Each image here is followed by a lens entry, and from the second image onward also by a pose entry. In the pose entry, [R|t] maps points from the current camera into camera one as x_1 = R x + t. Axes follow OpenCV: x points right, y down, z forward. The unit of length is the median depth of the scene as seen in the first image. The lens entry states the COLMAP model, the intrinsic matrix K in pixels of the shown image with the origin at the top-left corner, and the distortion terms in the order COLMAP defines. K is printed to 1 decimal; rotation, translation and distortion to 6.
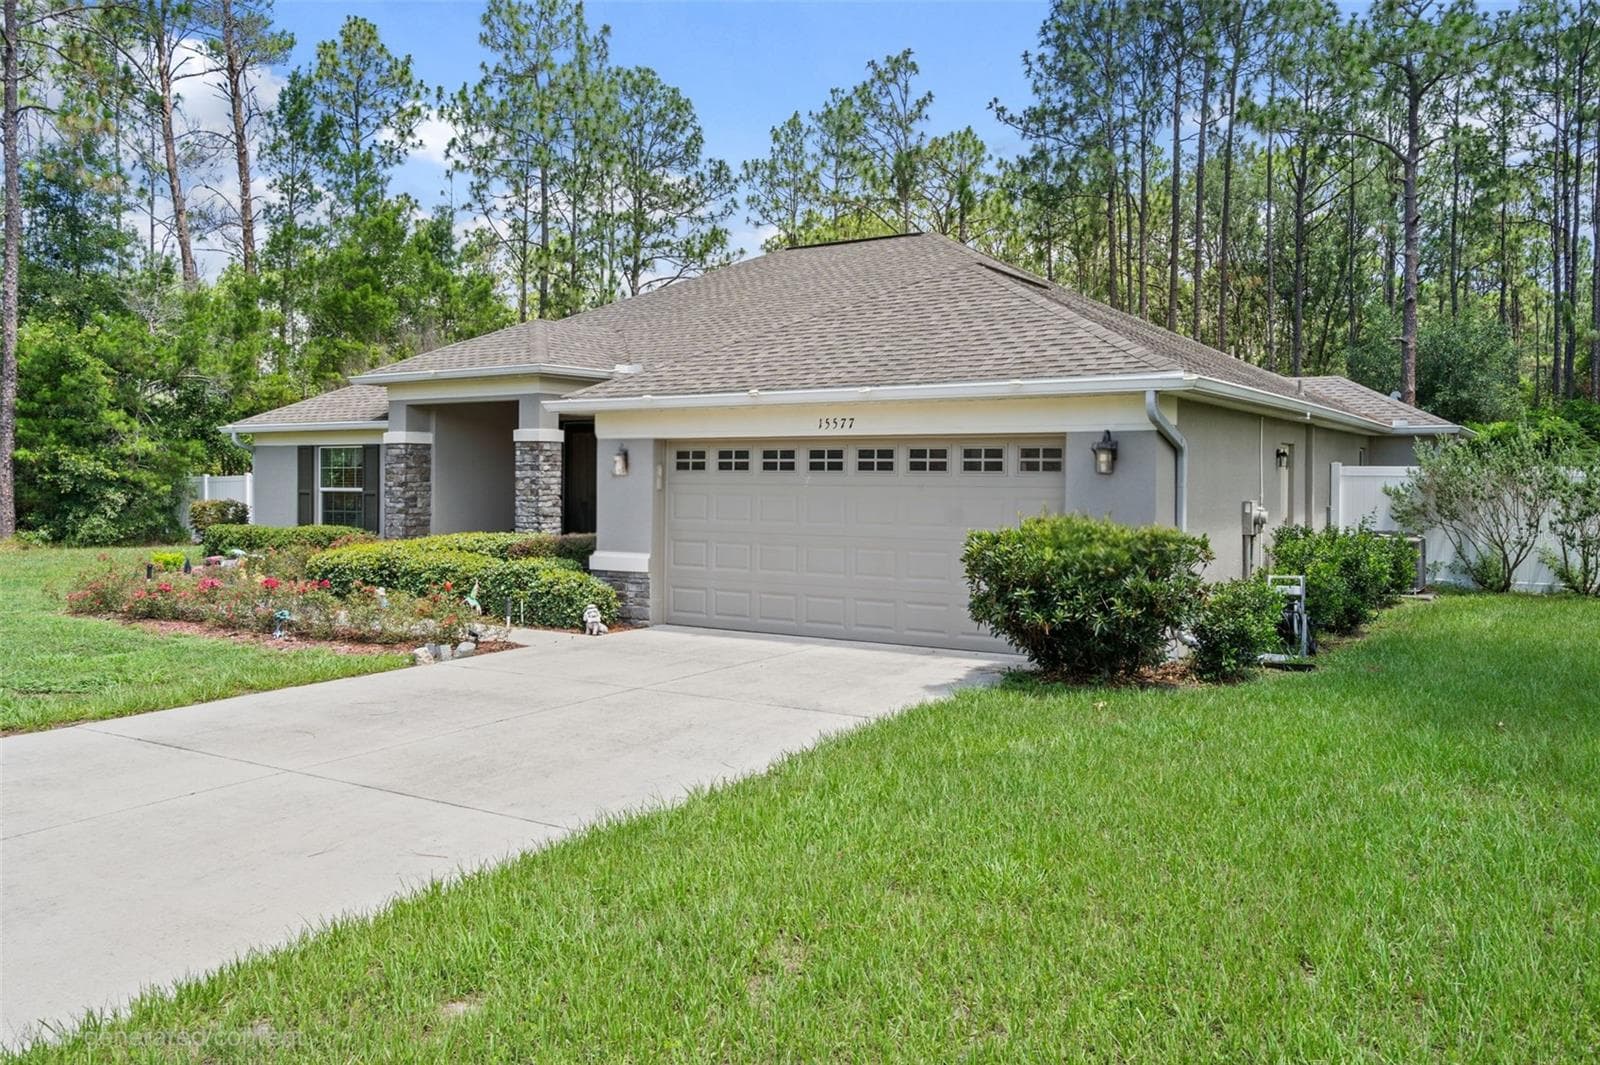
lens RADIAL K [[1221.3, 0, 800.0], [0, 1221.3, 532.5], [0, 0, 1]] dist [-0.001186, 0.000776]
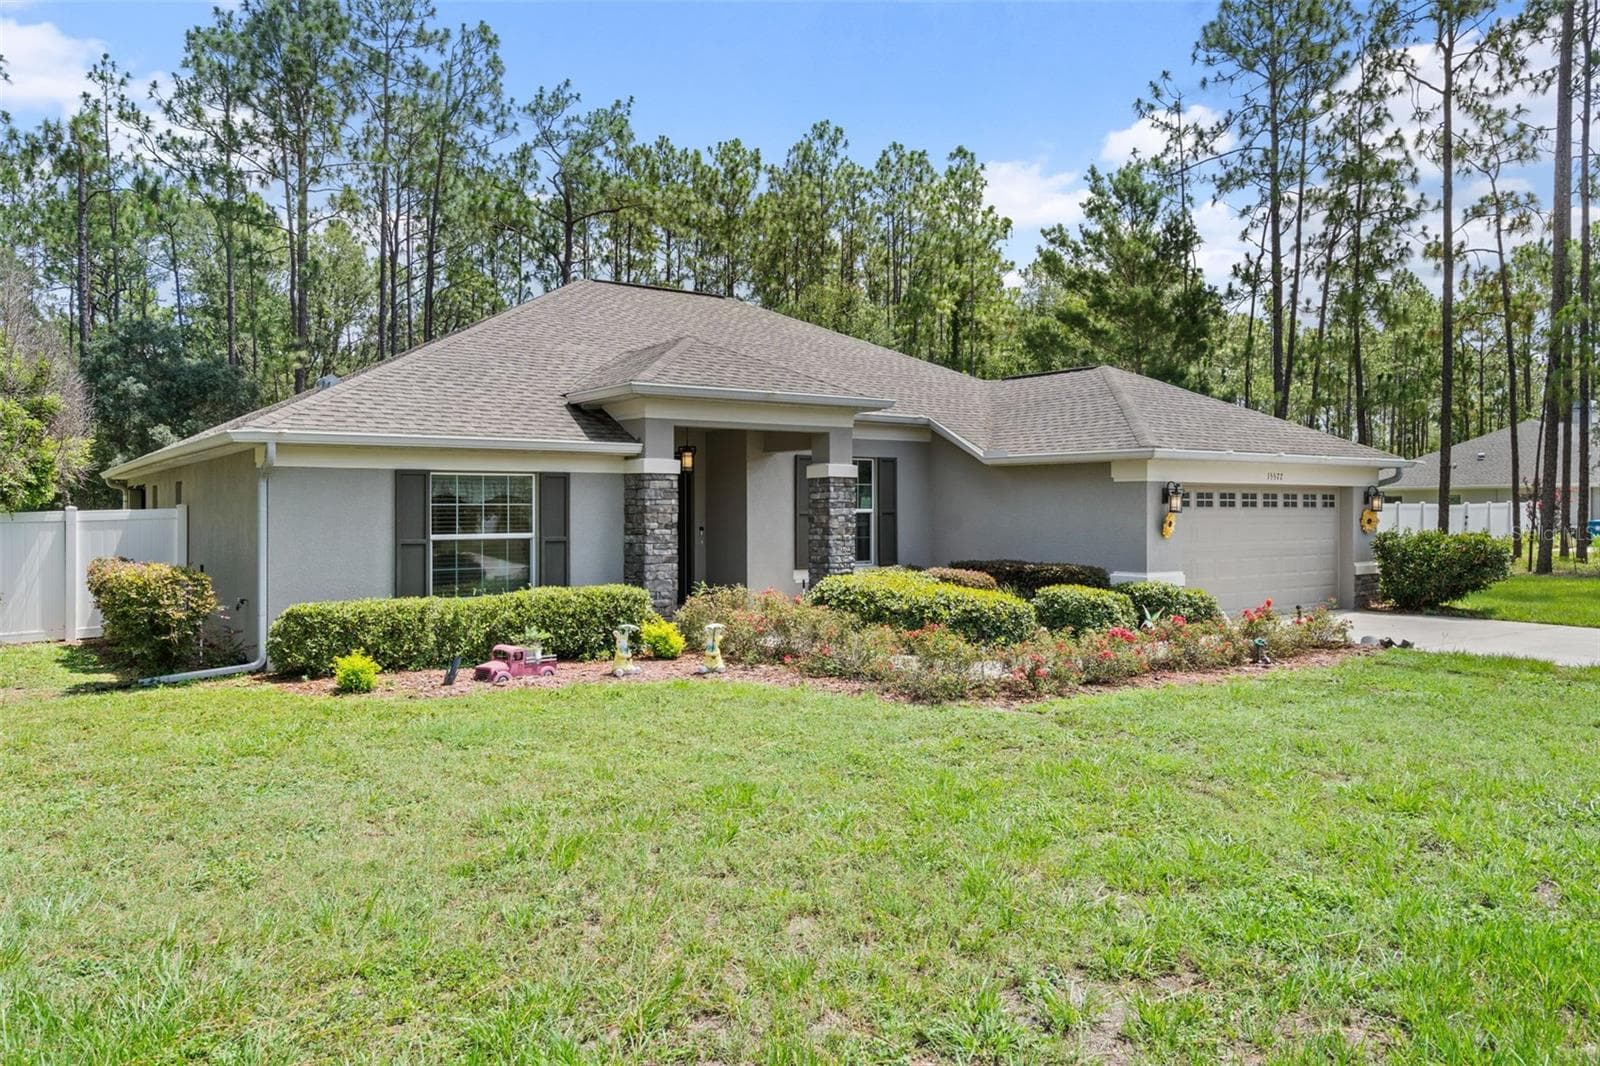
lens RADIAL K [[1085.9, 0, 800.0], [0, 1085.9, 533.0], [0, 0, 1]] dist [-0.005038, 0.037266]
pose [[0.383233, -0.024468, 0.923327, -0.893886], [0.048283, 0.998813, 0.006428, -0.033484], [-0.922389, 0.042118, 0.383960, 0.619867]]
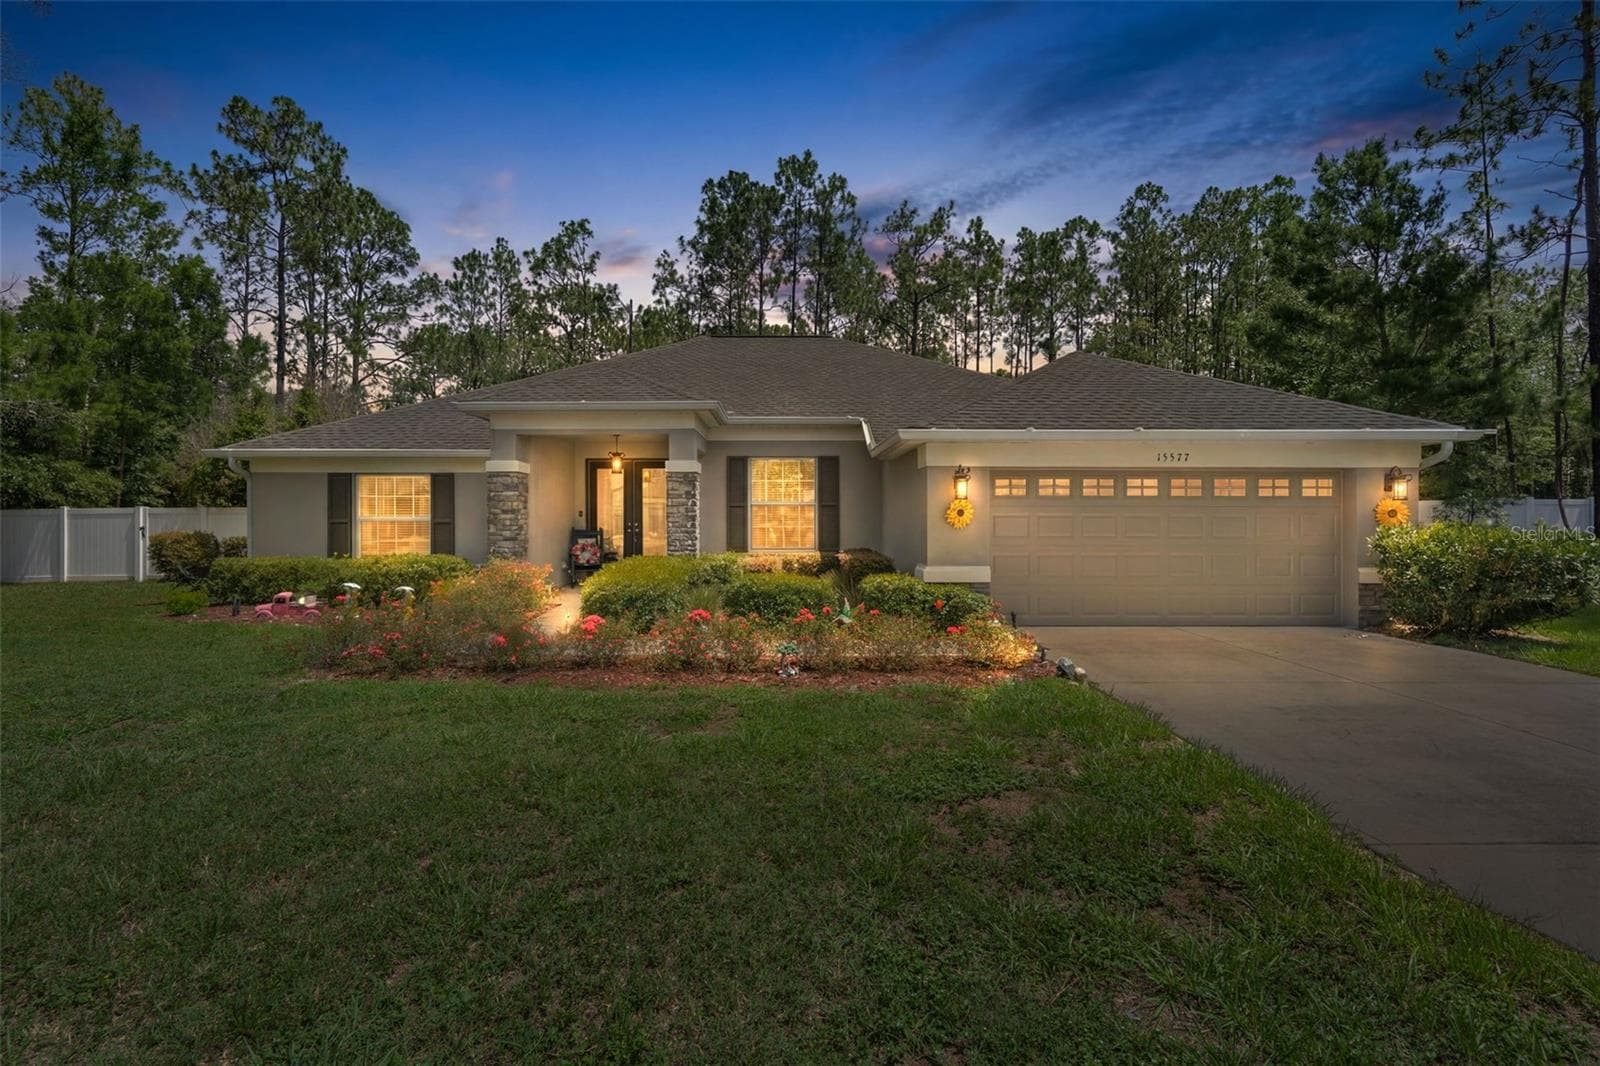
lens RADIAL K [[725.1, 0, 800.0], [0, 725.1, 533.0], [0, 0, 1]] dist [-0.001213, 0.000135]
pose [[0.839928, -0.019768, 0.542338, -0.429247], [0.029928, 0.999503, -0.009920, -0.008677], [-0.541872, 0.024563, 0.840102, 0.346486]]
